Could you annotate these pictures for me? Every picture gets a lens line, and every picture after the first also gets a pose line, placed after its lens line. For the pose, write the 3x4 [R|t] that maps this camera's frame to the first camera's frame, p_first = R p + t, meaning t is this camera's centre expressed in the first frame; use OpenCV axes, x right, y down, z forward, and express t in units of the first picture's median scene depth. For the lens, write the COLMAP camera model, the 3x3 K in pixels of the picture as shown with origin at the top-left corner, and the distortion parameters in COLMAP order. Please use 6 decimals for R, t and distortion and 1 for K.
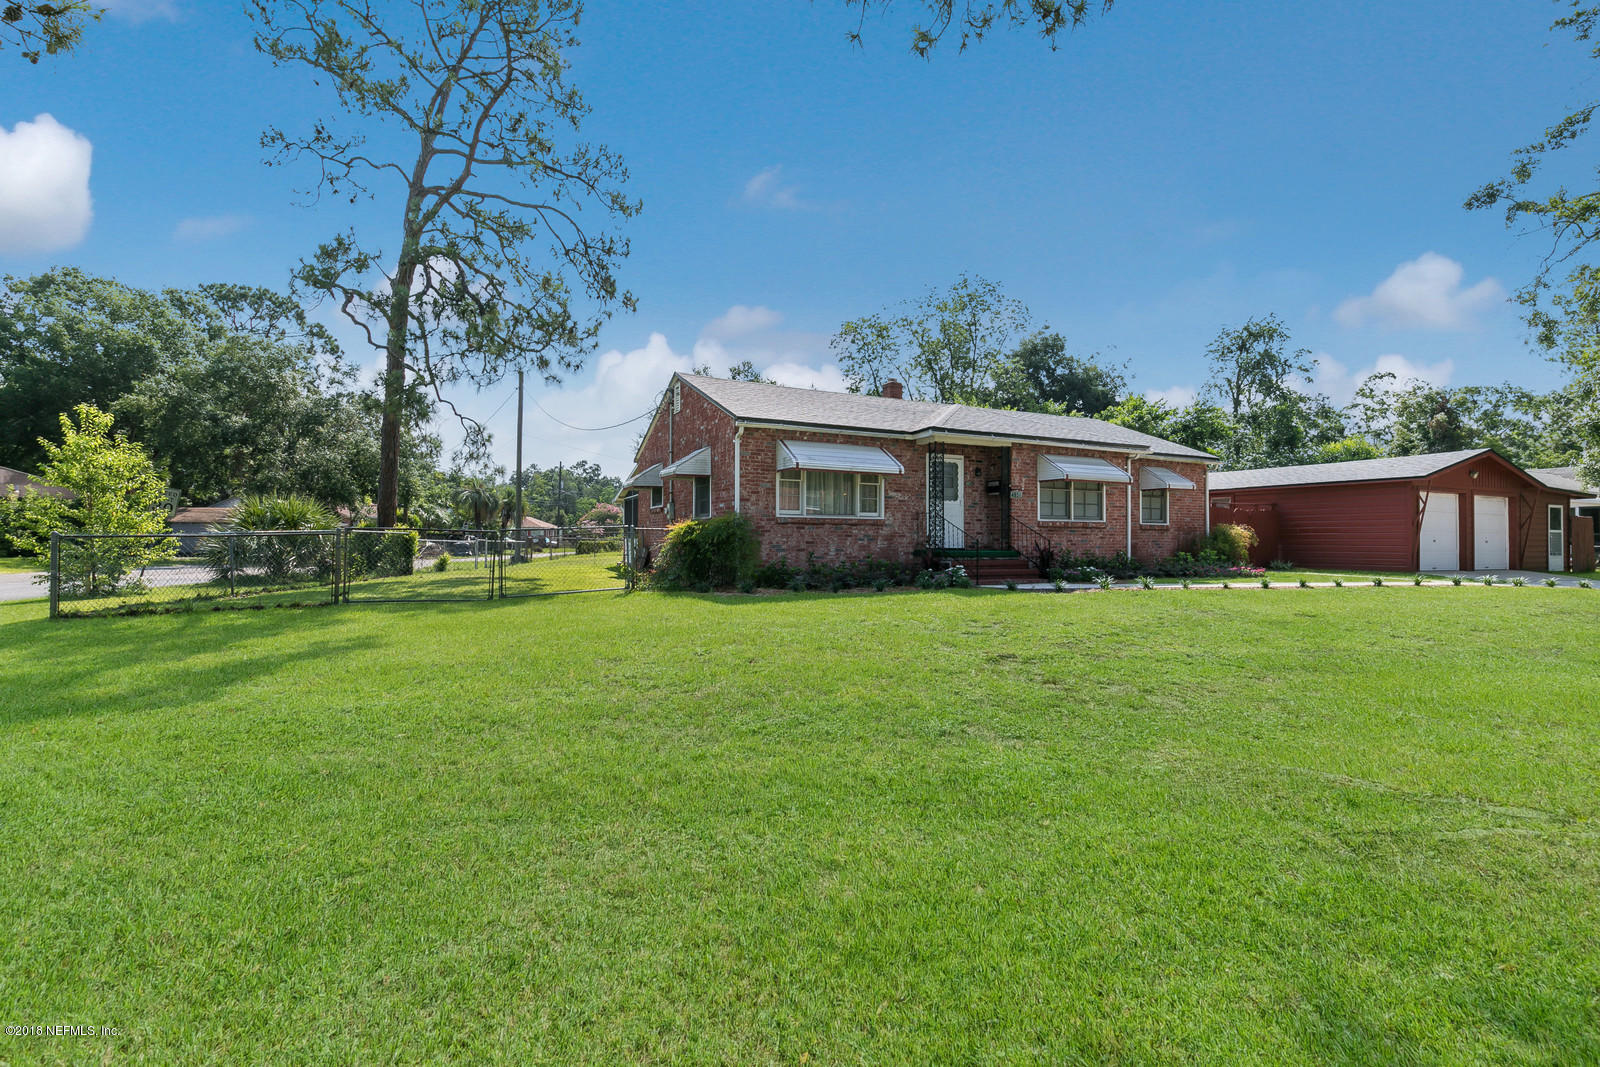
lens RADIAL K [[688.9, 0, 800.0], [0, 688.9, 533.5], [0, 0, 1]] dist [0.013182, -0.000731]
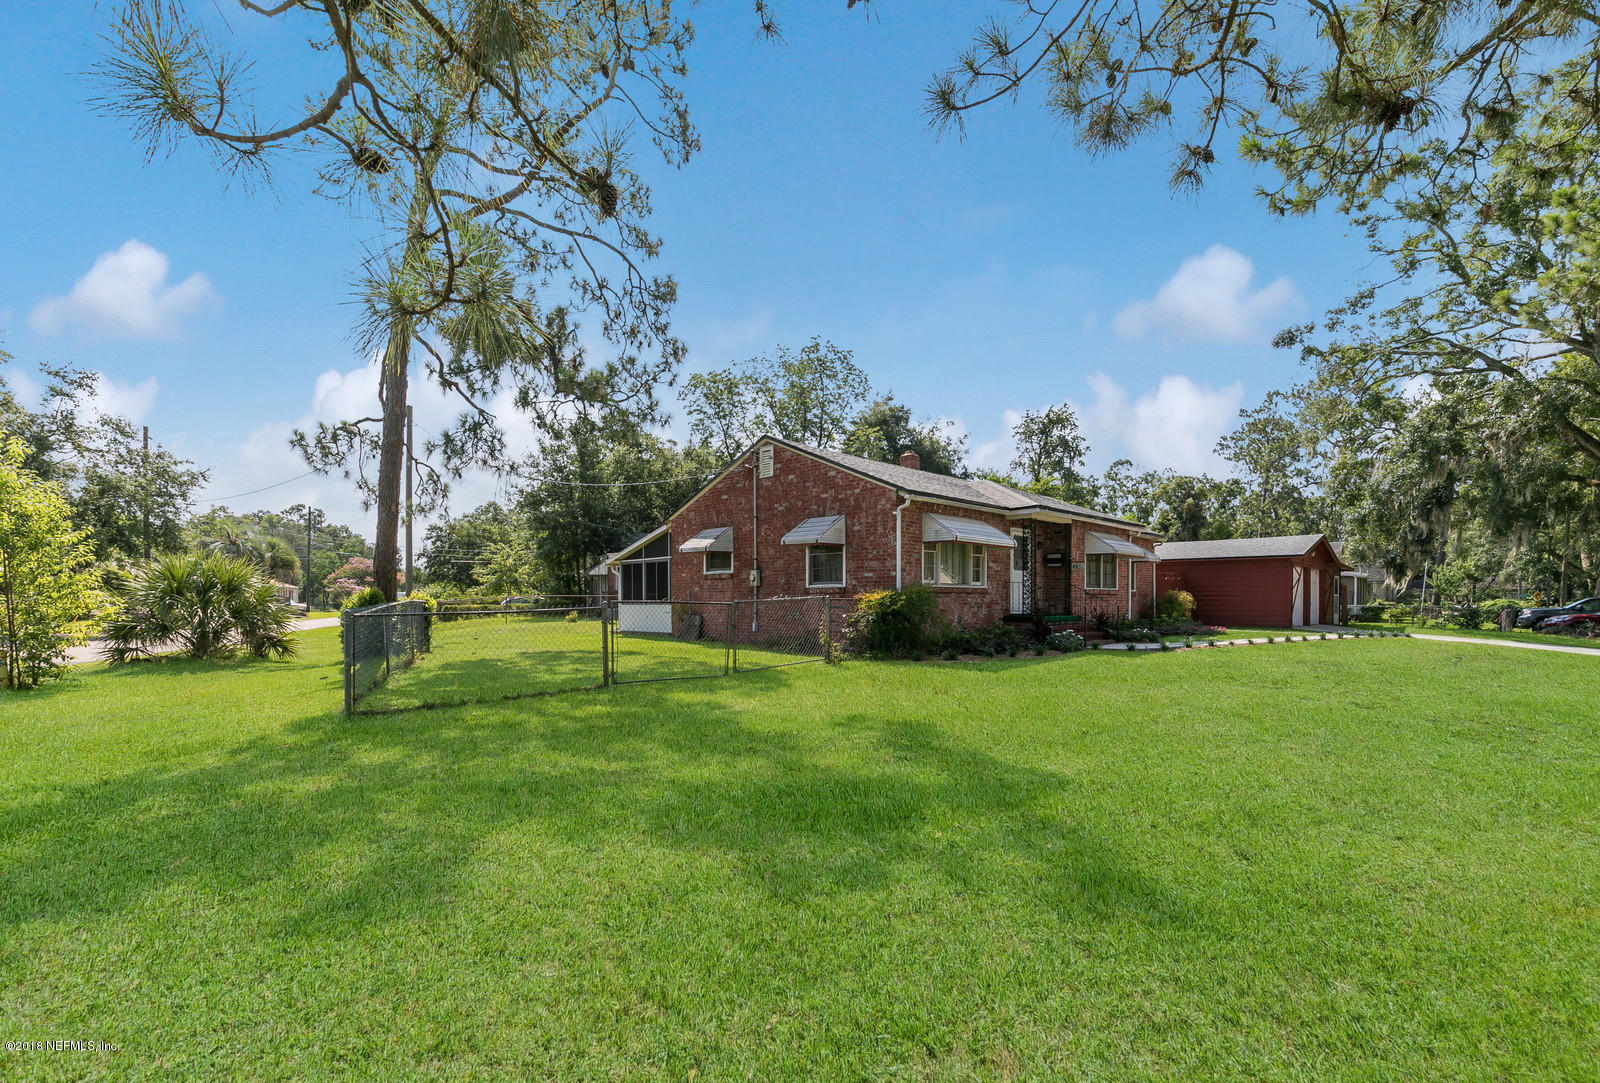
lens RADIAL K [[714.9, 0, 803.3], [0, 714.9, 610.1], [0, 0, 1]] dist [0.001437, 0.000187]
pose [[0.945399, -0.008449, 0.325807, -0.479950], [0.000613, 0.999708, 0.024146, -0.012312], [-0.325916, -0.022628, 0.945128, 0.029530]]
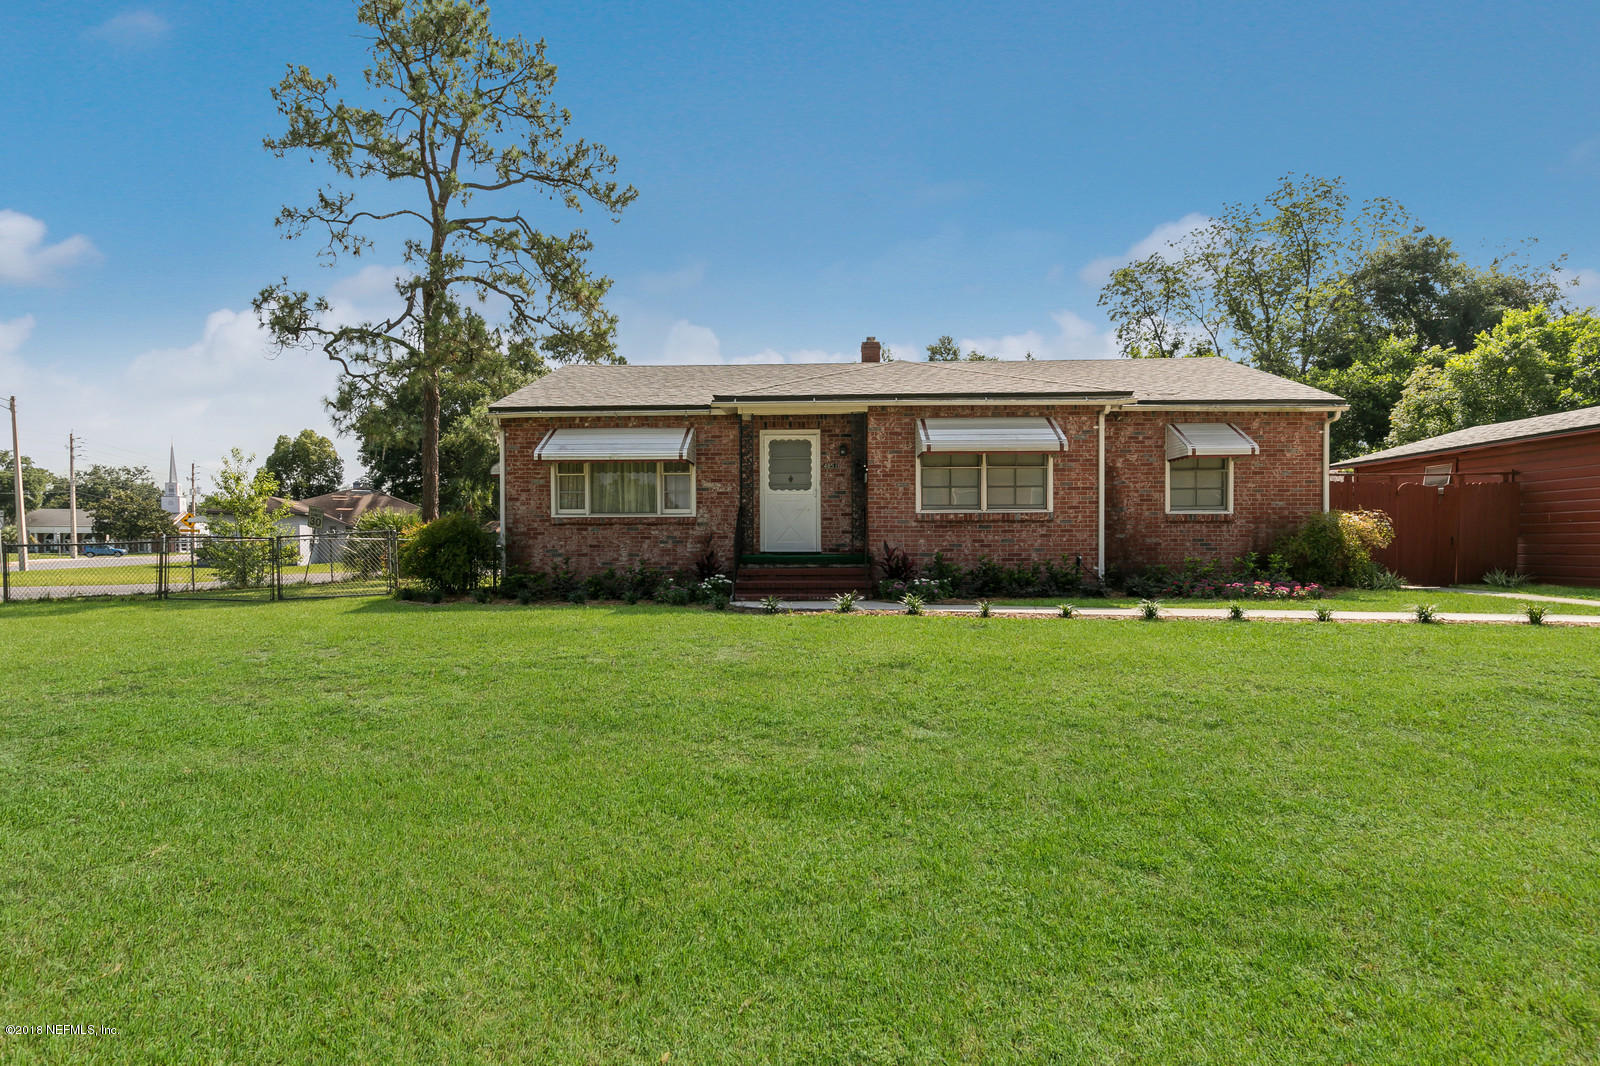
lens RADIAL K [[740.7, 0, 801.9], [0, 740.7, 559.2], [0, 0, 1]] dist [-0.019427, -0.000249]
pose [[0.882066, 0.001327, -0.471124, 0.596070], [0.011740, 0.999624, 0.024796, 0.008531], [0.470979, -0.027403, 0.881718, 0.270852]]
